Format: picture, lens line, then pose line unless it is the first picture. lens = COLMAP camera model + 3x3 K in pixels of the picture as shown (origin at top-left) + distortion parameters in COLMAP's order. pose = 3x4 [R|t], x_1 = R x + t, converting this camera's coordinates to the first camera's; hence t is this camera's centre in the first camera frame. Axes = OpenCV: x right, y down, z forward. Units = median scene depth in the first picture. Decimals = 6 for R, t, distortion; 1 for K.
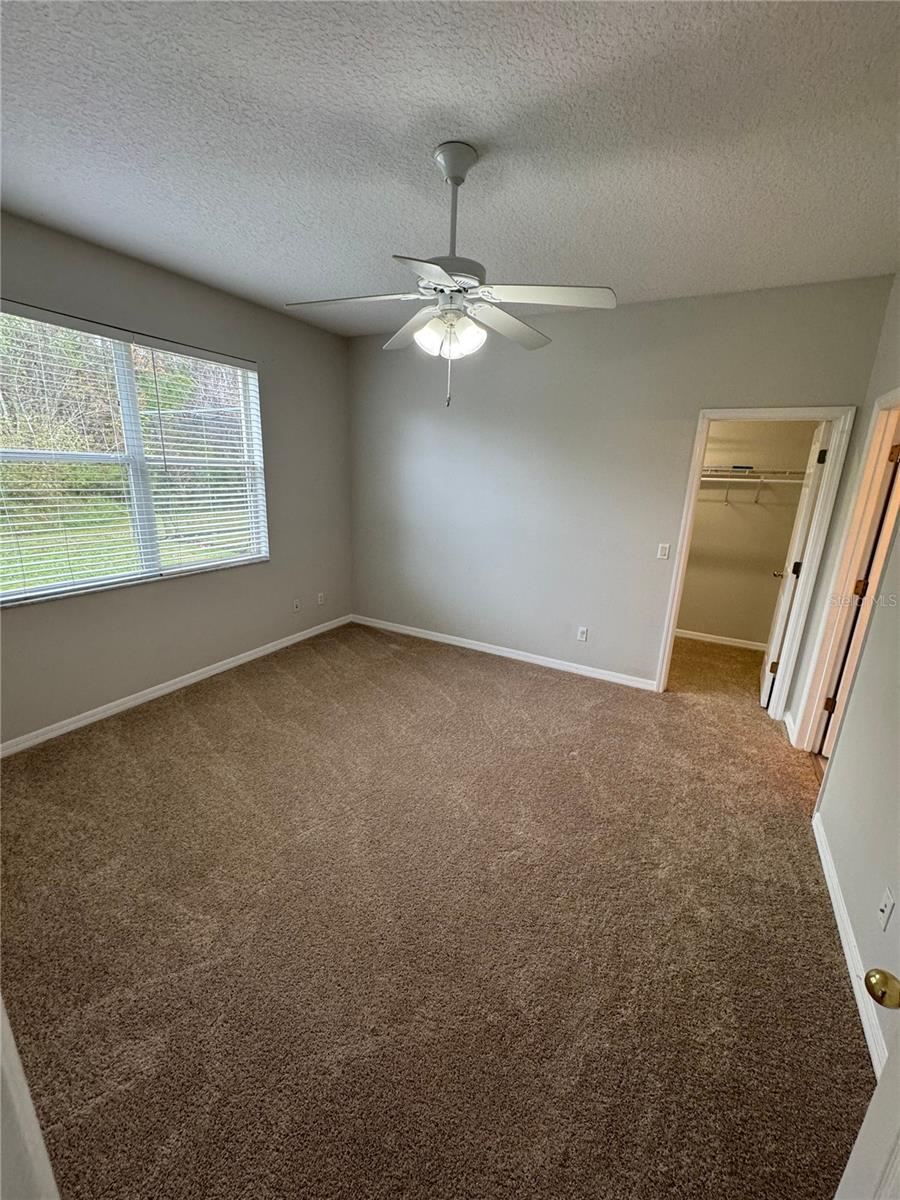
lens RADIAL K [[478.8, 0, 452.8], [0, 478.8, 597.3], [0, 0, 1]] dist [-0.001485, 0.000415]
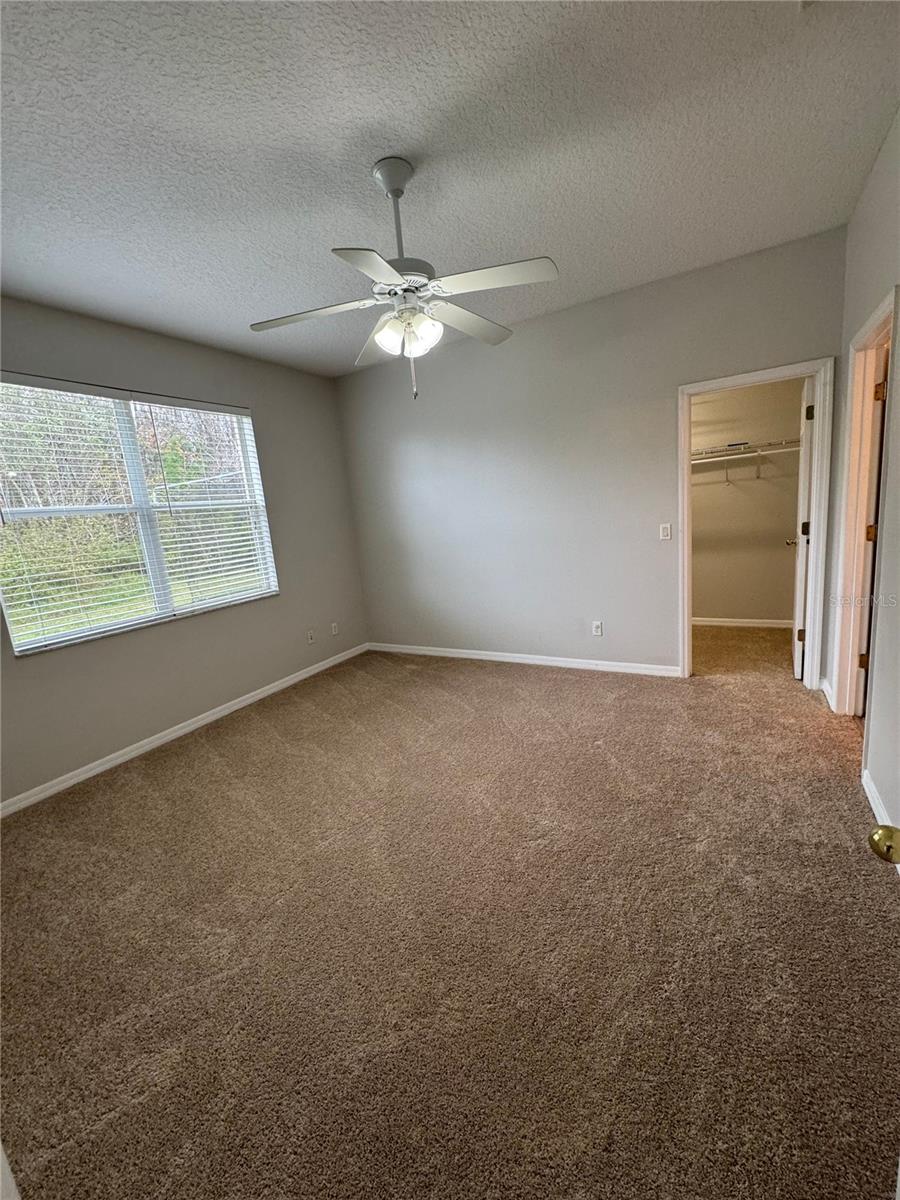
lens RADIAL K [[478.8, 0, 452.5], [0, 478.8, 596.6], [0, 0, 1]] dist [-0.001485, 0.000415]
pose [[0.991143, -0.123606, -0.048542, 0.064805], [0.119261, 0.989301, -0.084027, 0.115748], [0.058409, 0.077493, 0.995280, 0.006717]]
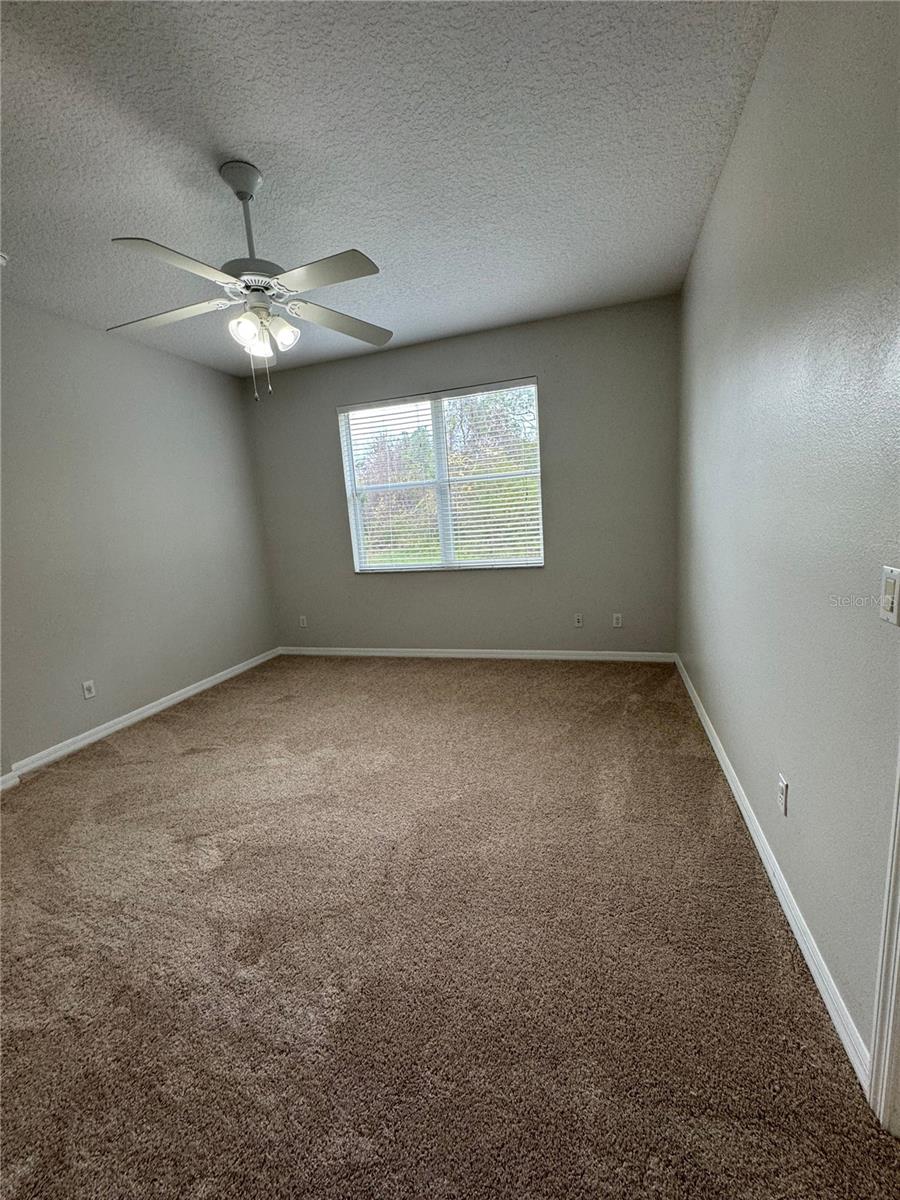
lens RADIAL K [[478.8, 0, 445.8], [0, 478.8, 604.1], [0, 0, 1]] dist [-0.001485, 0.000415]
pose [[0.191585, 0.132336, -0.972513, 1.126516], [-0.175256, 0.979556, 0.098769, -0.128729], [0.965702, 0.151516, 0.210861, 1.197608]]
